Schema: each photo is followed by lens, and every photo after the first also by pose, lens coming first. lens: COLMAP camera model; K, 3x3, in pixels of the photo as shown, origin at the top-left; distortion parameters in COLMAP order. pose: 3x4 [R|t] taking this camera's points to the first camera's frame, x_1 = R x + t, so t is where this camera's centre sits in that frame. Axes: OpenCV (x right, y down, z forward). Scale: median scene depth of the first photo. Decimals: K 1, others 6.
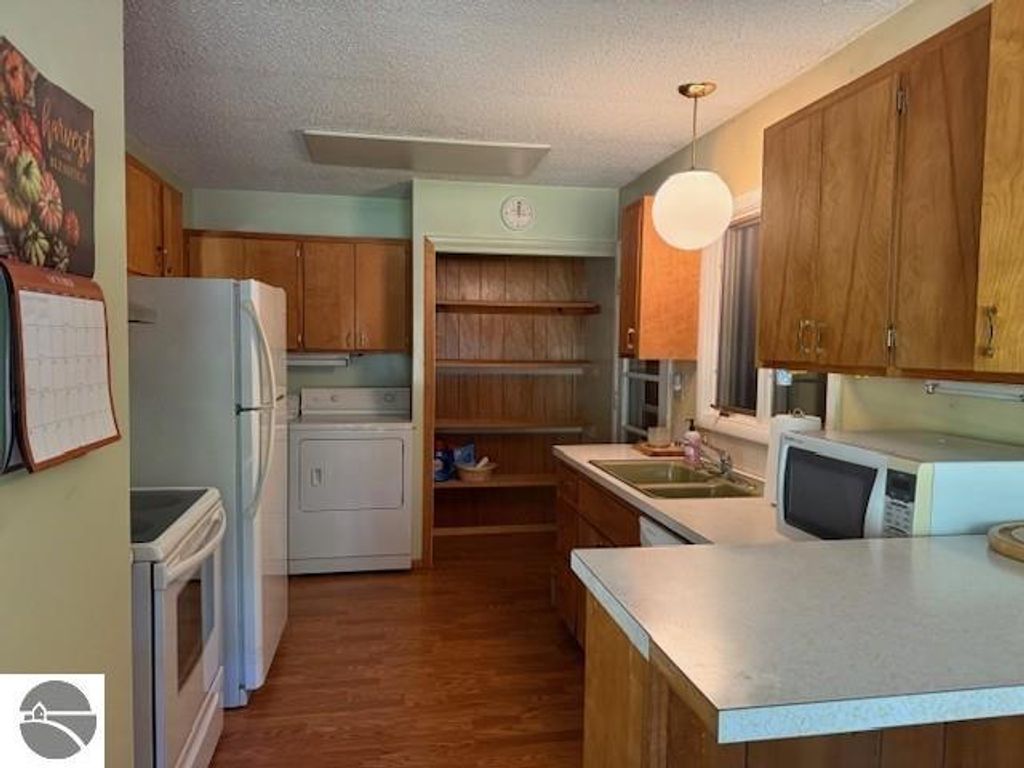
lens RADIAL K [[711.4, 0, 504.9], [0, 711.4, 384.2], [0, 0, 1]] dist [0.163639, -0.219339]
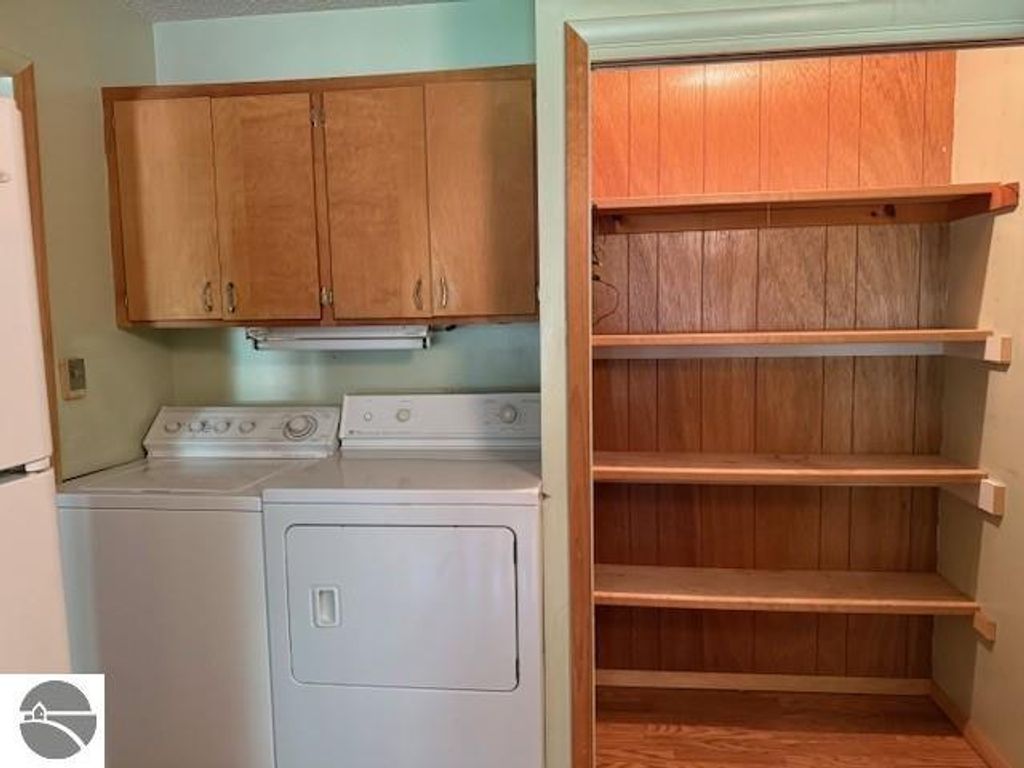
lens RADIAL K [[711.4, 0, 504.9], [0, 711.4, 384.2], [0, 0, 1]] dist [0.163639, -0.219339]
pose [[0.955906, -0.003362, -0.293652, -0.022832], [0.015464, 0.999123, 0.038901, -0.020597], [0.293264, -0.041727, 0.955121, 0.549787]]
